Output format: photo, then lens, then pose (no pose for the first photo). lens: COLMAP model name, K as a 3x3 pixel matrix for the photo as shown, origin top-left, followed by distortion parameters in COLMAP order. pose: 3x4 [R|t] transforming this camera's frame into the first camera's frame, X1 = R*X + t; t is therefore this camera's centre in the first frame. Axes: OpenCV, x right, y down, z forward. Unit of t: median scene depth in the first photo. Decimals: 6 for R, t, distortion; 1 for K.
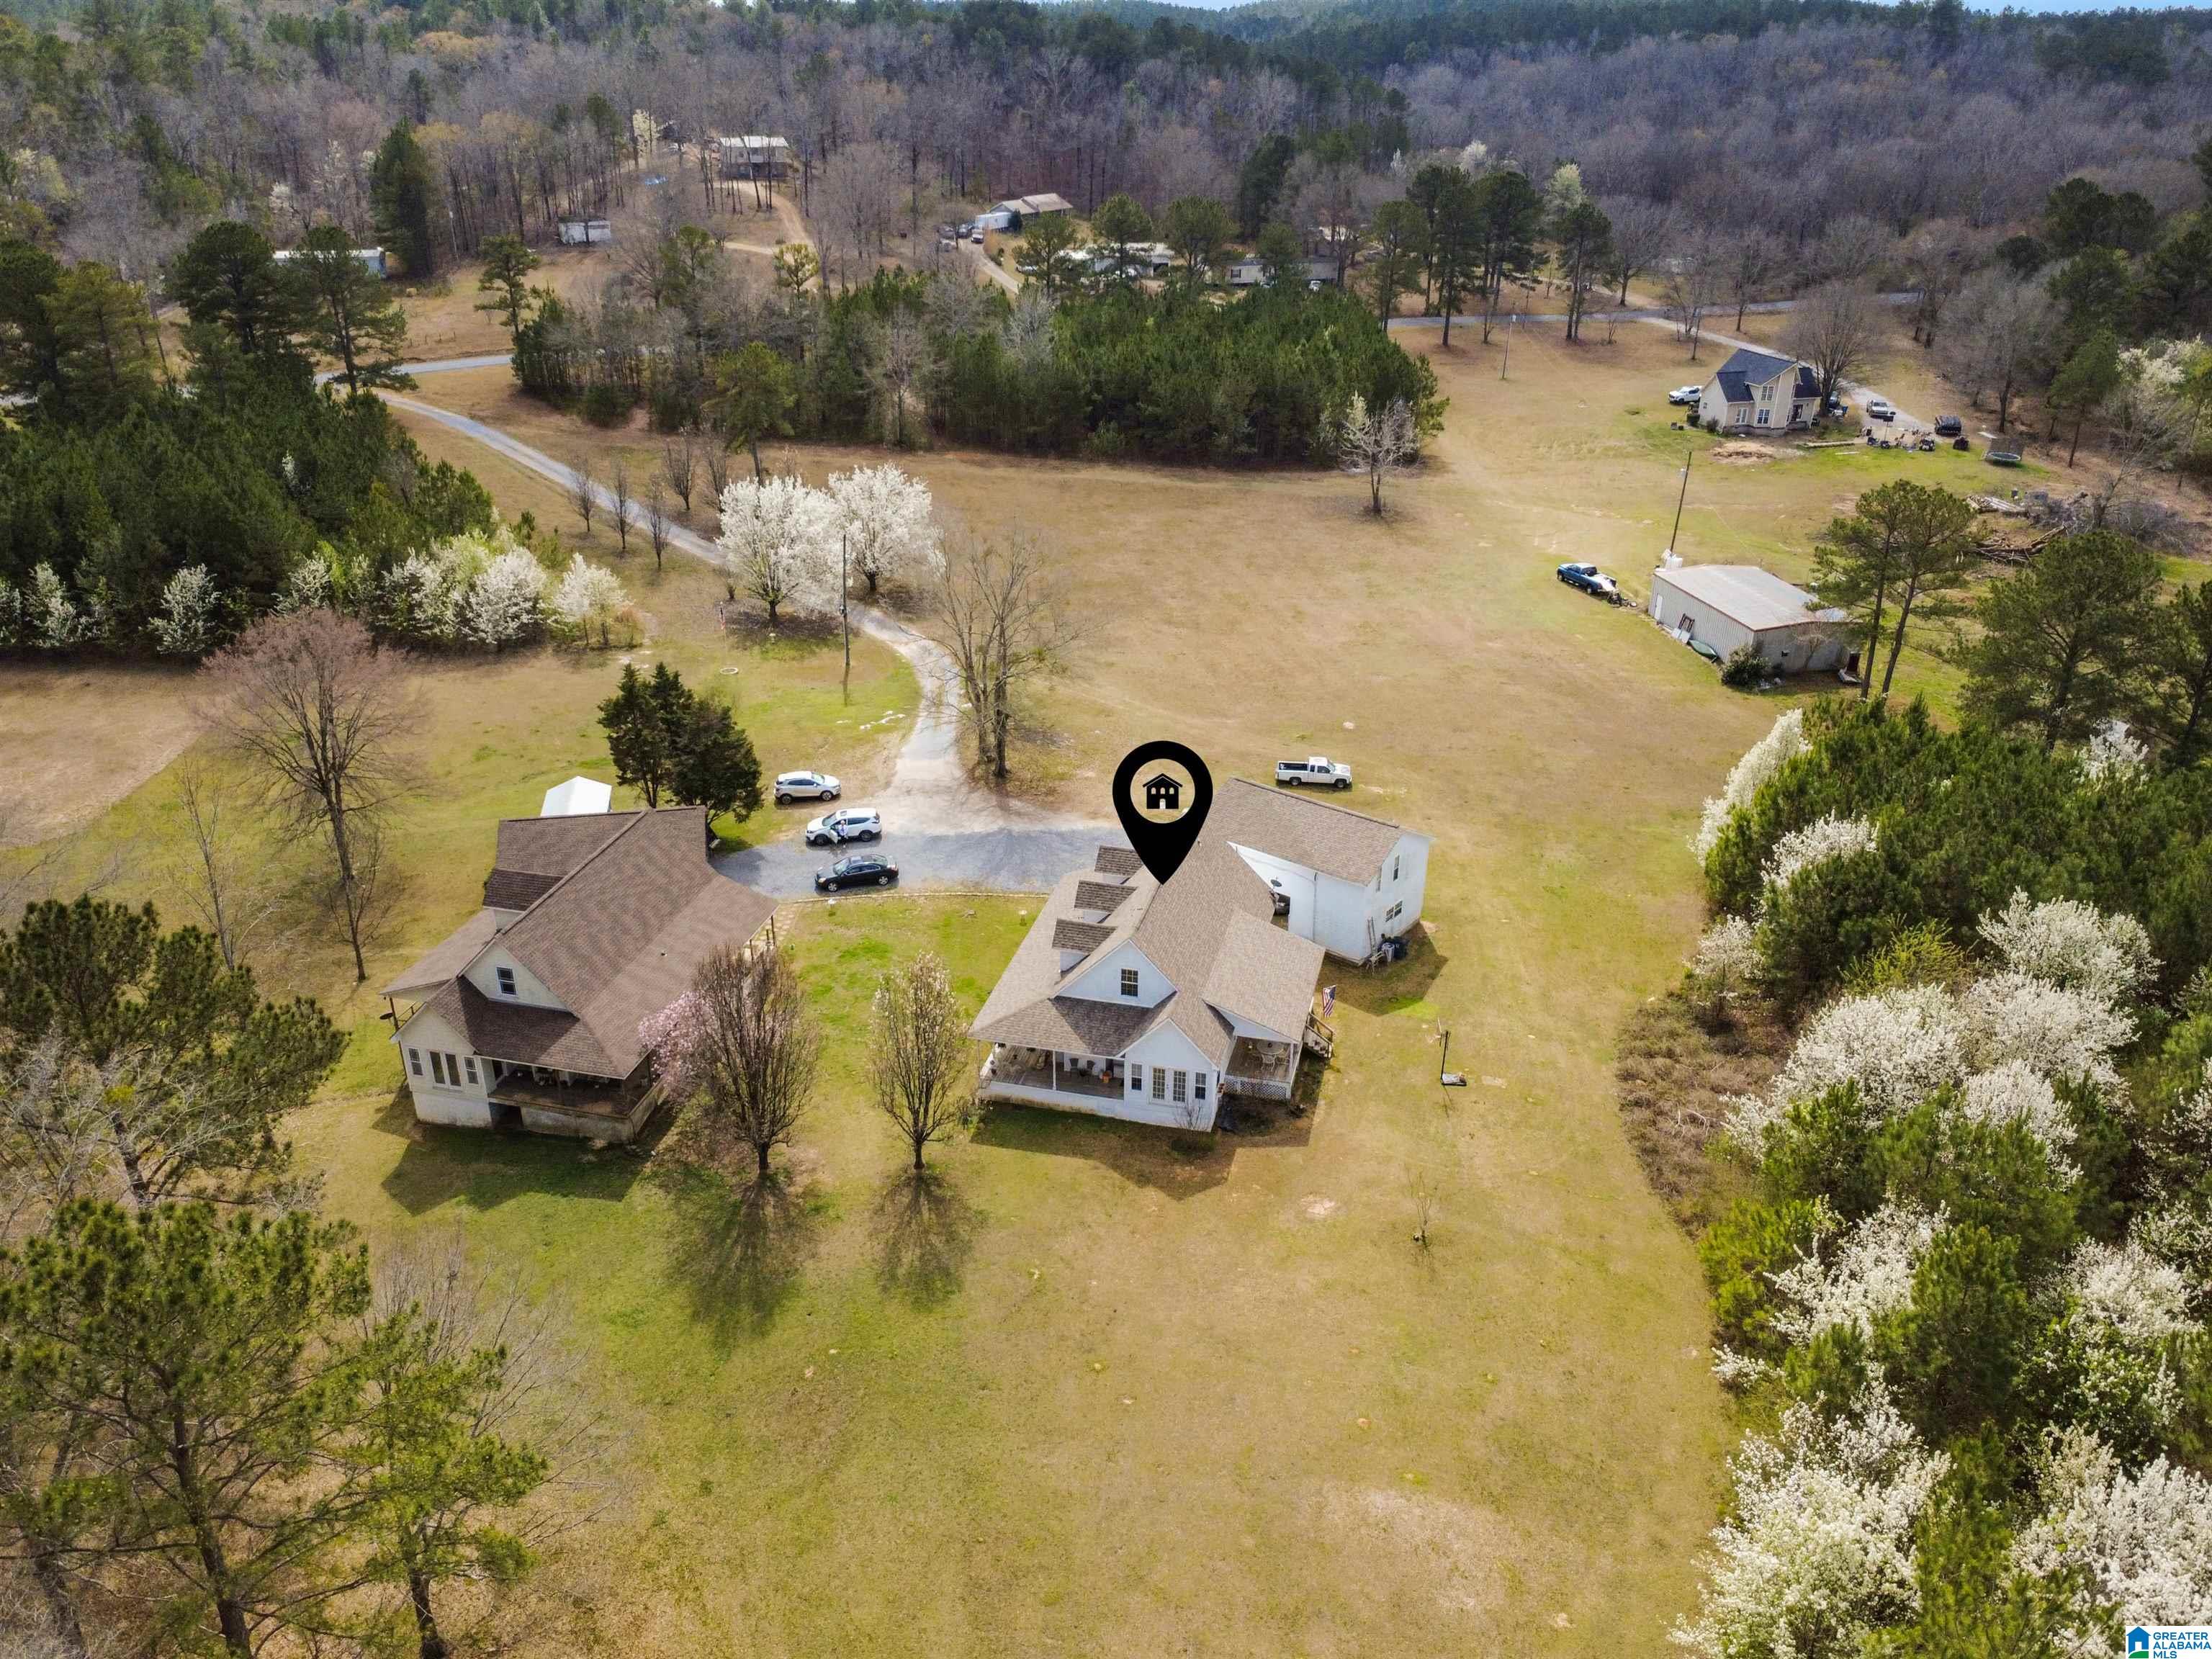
lens RADIAL K [[1657.0, 0, 1108.4], [0, 1657.0, 827.2], [0, 0, 1]] dist [-0.002214, 0.002960]
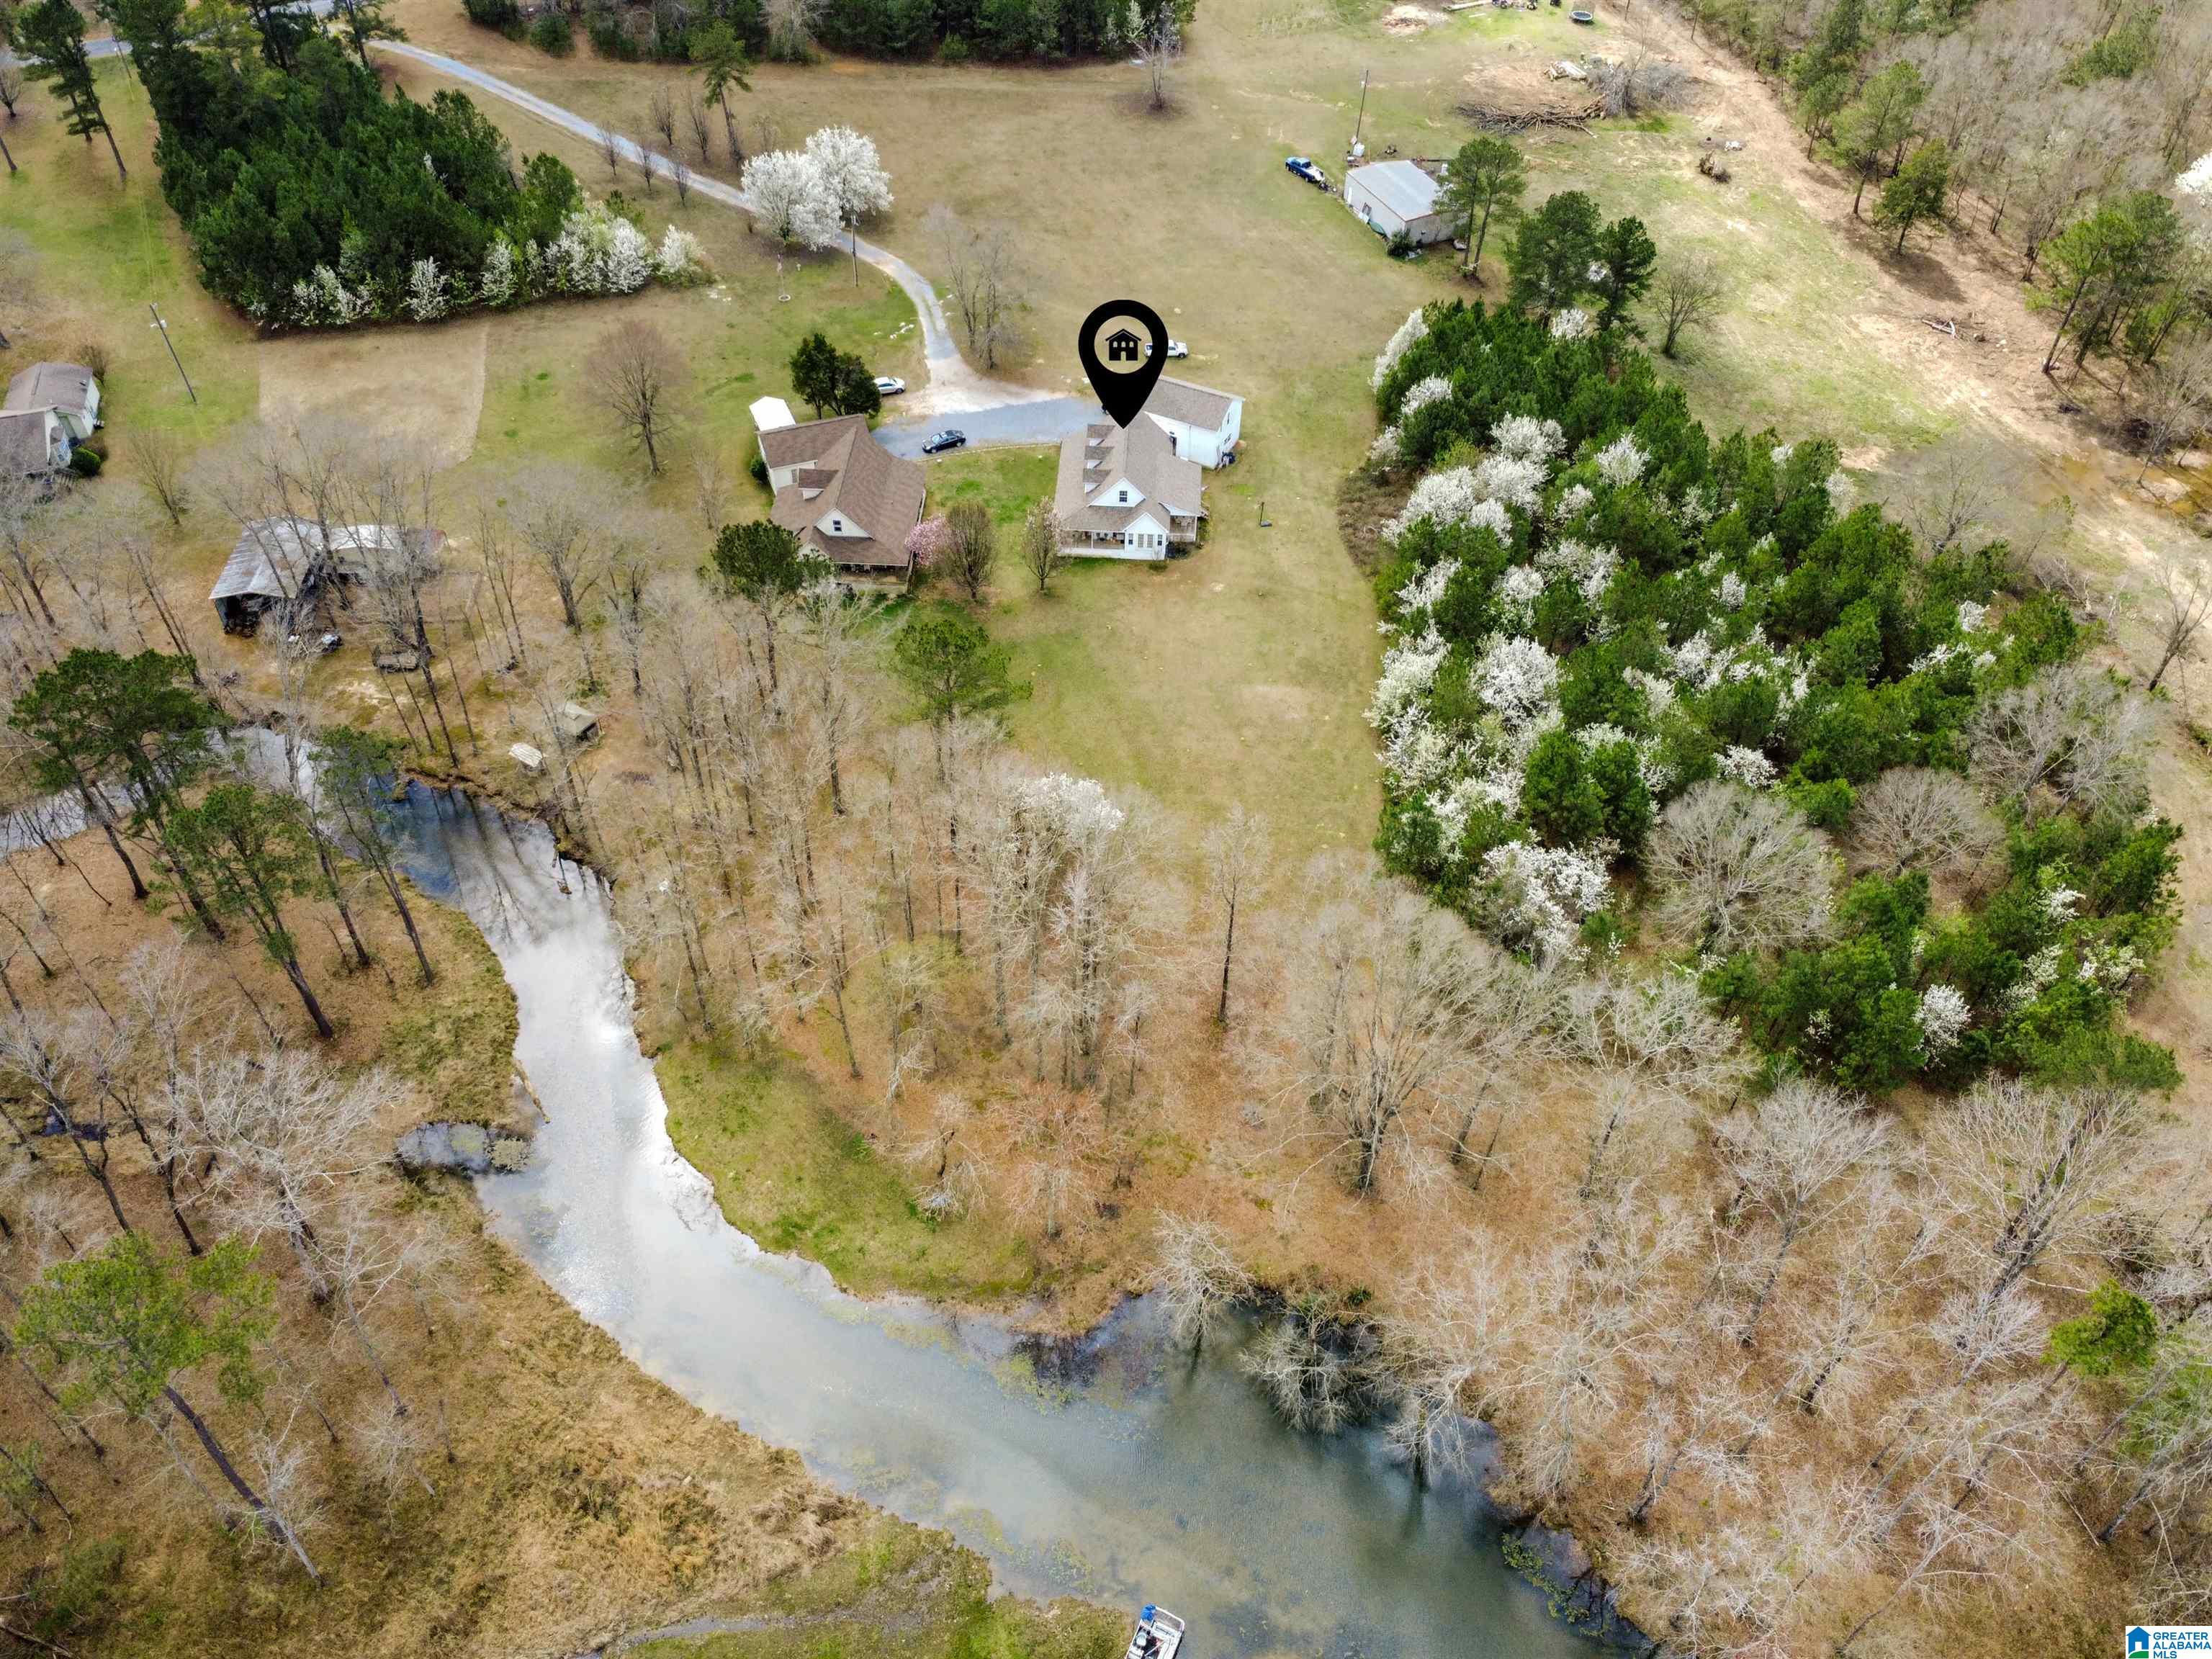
lens RADIAL K [[1657.0, 0, 1101.9], [0, 1657.0, 829.8], [0, 0, 1]] dist [-0.002214, 0.002960]
pose [[0.980901, -0.133042, 0.141892, -0.380708], [0.074545, 0.930922, 0.357530, -0.278440], [-0.179656, -0.340125, 0.923060, -1.157399]]
